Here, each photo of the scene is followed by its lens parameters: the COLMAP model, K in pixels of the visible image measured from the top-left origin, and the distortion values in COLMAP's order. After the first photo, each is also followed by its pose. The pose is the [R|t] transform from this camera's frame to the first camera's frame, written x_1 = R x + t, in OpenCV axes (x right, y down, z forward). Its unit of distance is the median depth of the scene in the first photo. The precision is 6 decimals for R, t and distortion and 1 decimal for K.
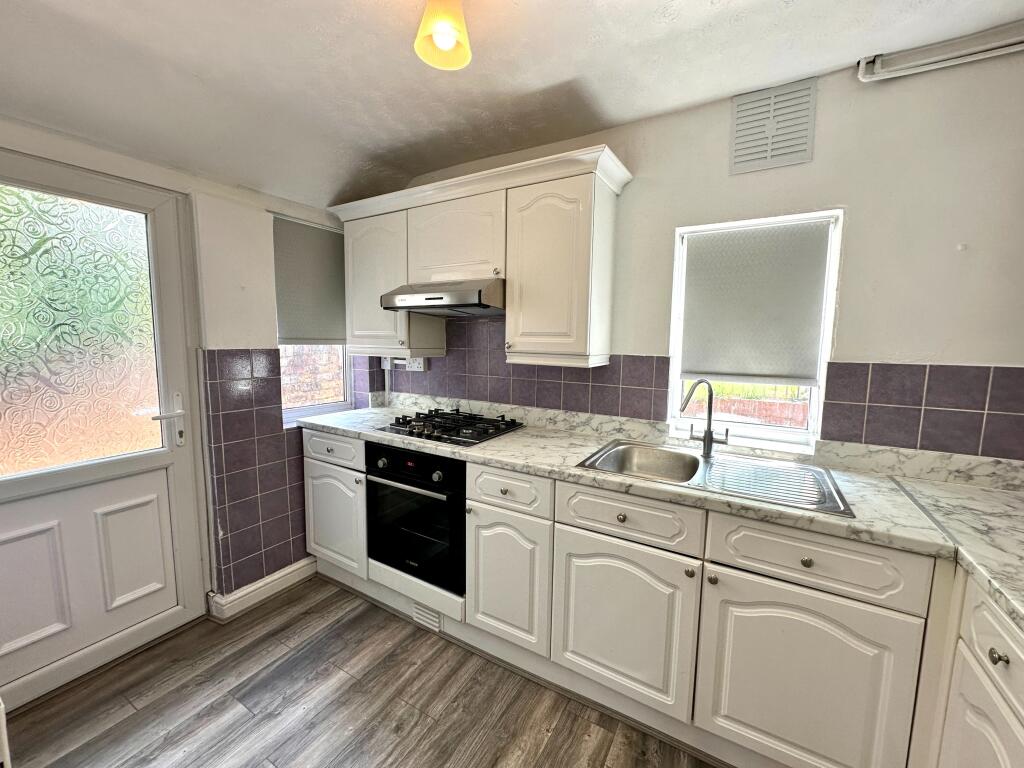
lens RADIAL K [[411.7, 0, 512.0], [0, 411.7, 384.0], [0, 0, 1]] dist [-0.002542, 0.000682]
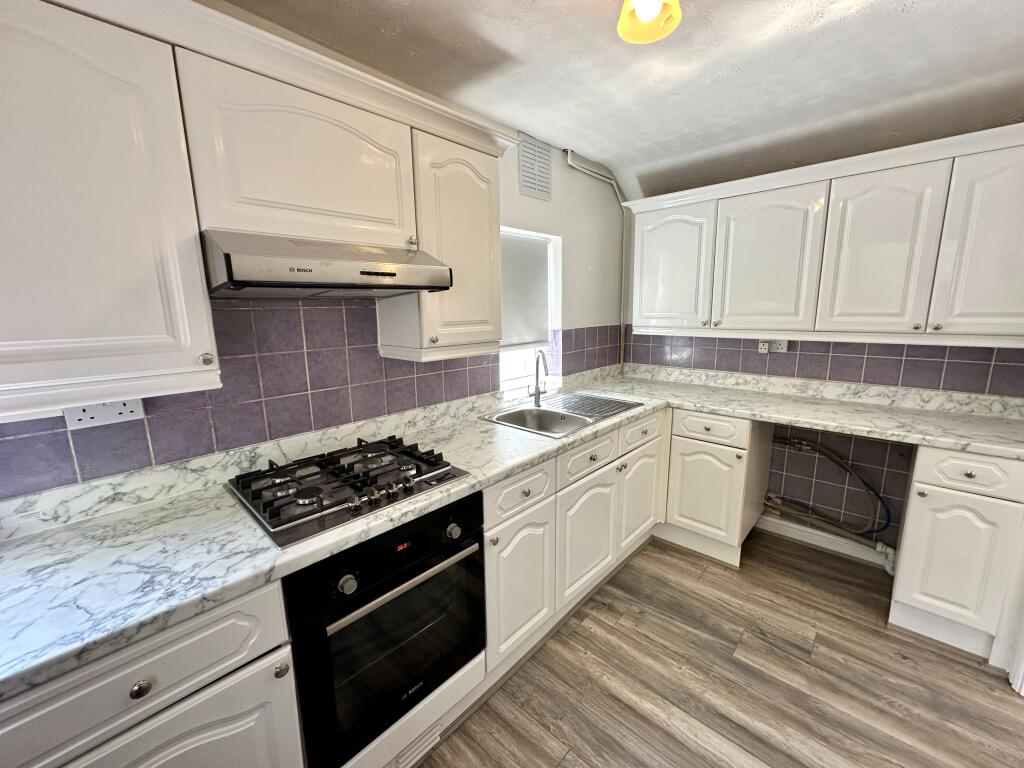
lens RADIAL K [[411.7, 0, 512.0], [0, 411.7, 384.0], [0, 0, 1]] dist [-0.002542, 0.000682]
pose [[0.217838, -0.199568, 0.955364, -0.812628], [0.127457, 0.976305, 0.174880, -0.139882], [-0.967627, 0.083673, 0.238112, 0.730576]]
